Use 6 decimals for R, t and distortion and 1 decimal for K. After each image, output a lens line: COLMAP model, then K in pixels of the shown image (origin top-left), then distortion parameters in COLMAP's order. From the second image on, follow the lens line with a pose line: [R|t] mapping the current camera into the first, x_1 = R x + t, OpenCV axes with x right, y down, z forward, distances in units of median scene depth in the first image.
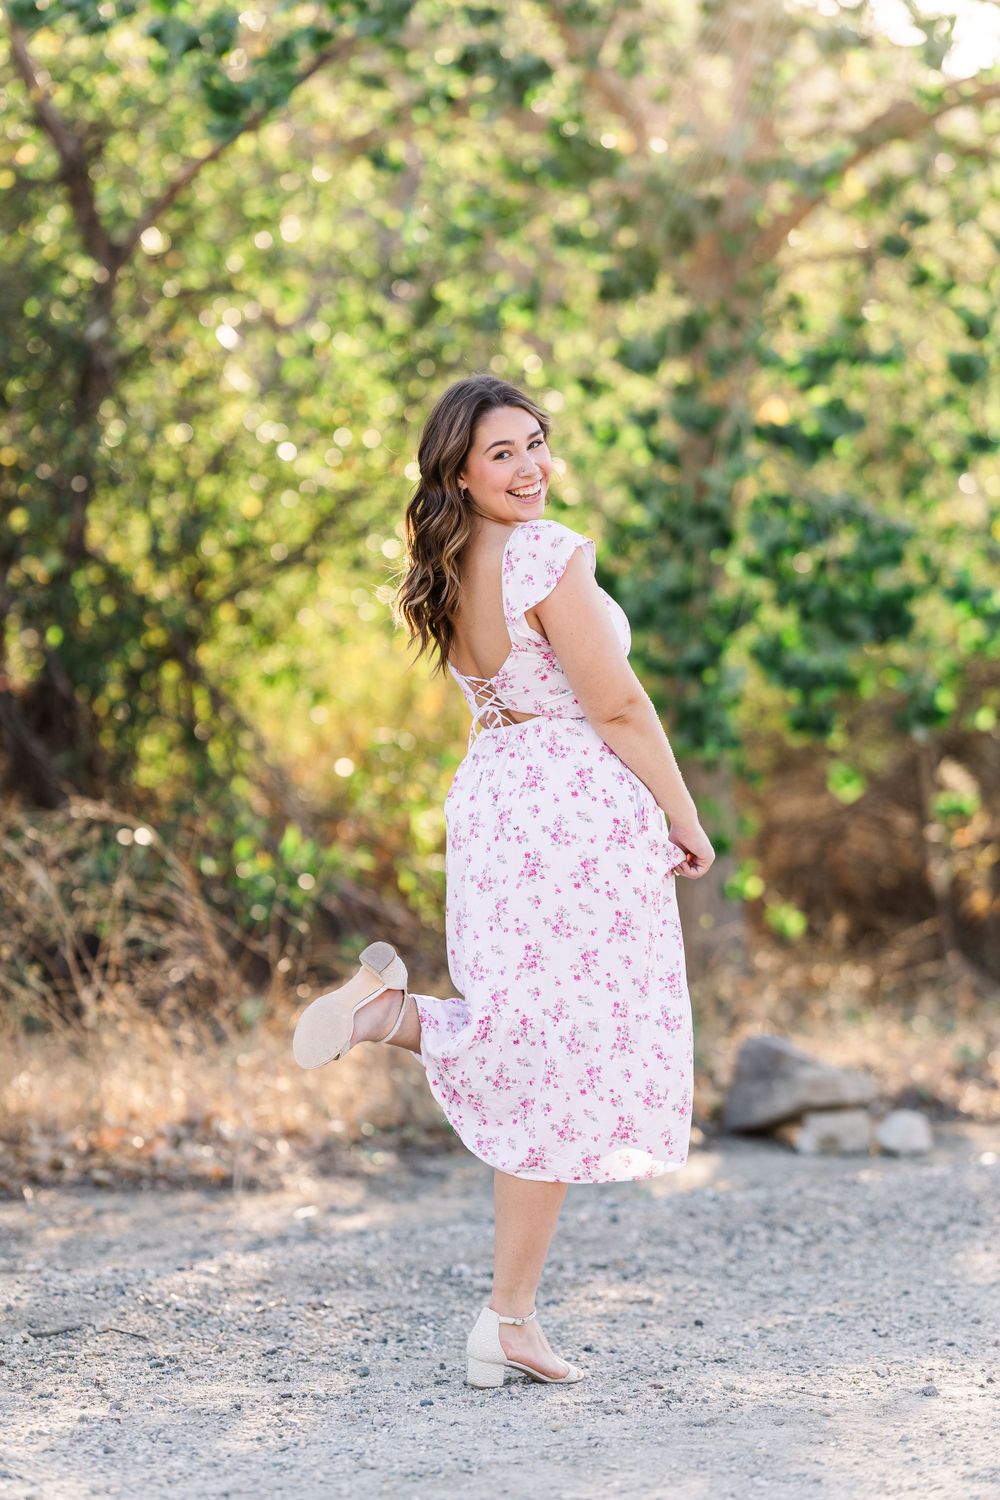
lens RADIAL K [[3756.8, 0, 500.0], [0, 3756.8, 750.0], [0, 0, 1]] dist [-0.054913, -0.261835]
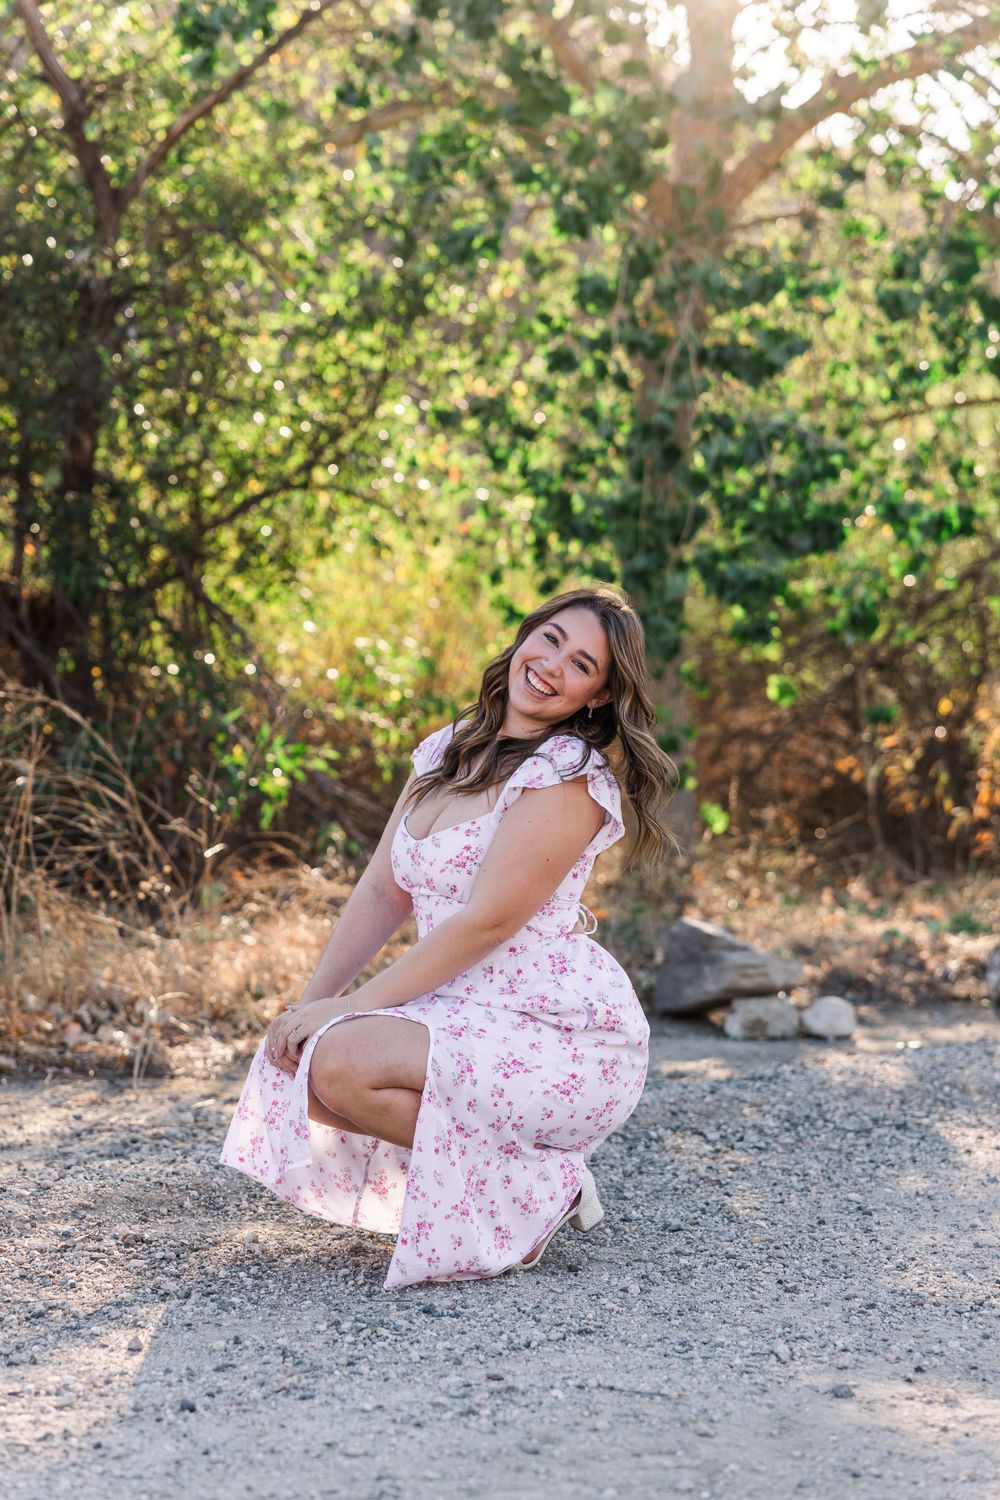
lens RADIAL K [[2923.8, 0, 499.3], [0, 2923.8, 726.2], [0, 0, 1]] dist [-0.037024, -0.139060]
pose [[0.999932, 0.004519, -0.010788, 0.026579], [-0.004379, 0.999906, 0.012967, 0.013698], [0.010846, -0.012919, 0.999858, 0.212787]]
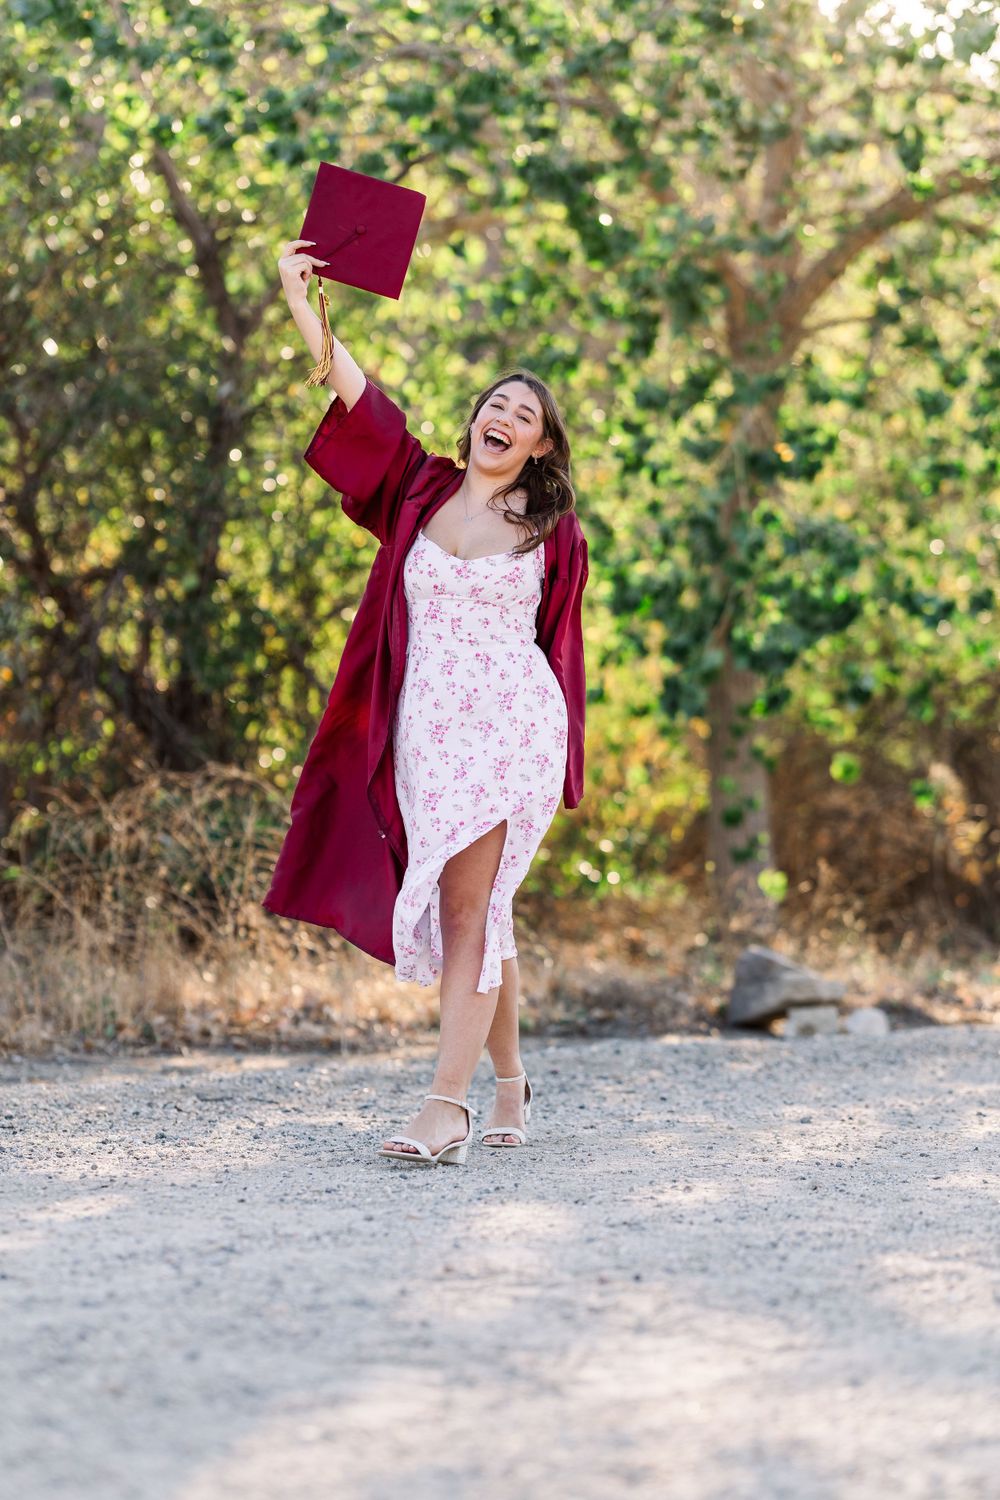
lens RADIAL K [[3667.8, 0, 500.0], [0, 3667.8, 750.0], [0, 0, 1]] dist [-0.256046, -0.120352]
pose [[0.999598, -0.002849, -0.028206, 0.018882], [0.002638, 0.999968, -0.007500, 0.018642], [0.028227, 0.007423, 0.999574, -0.244975]]
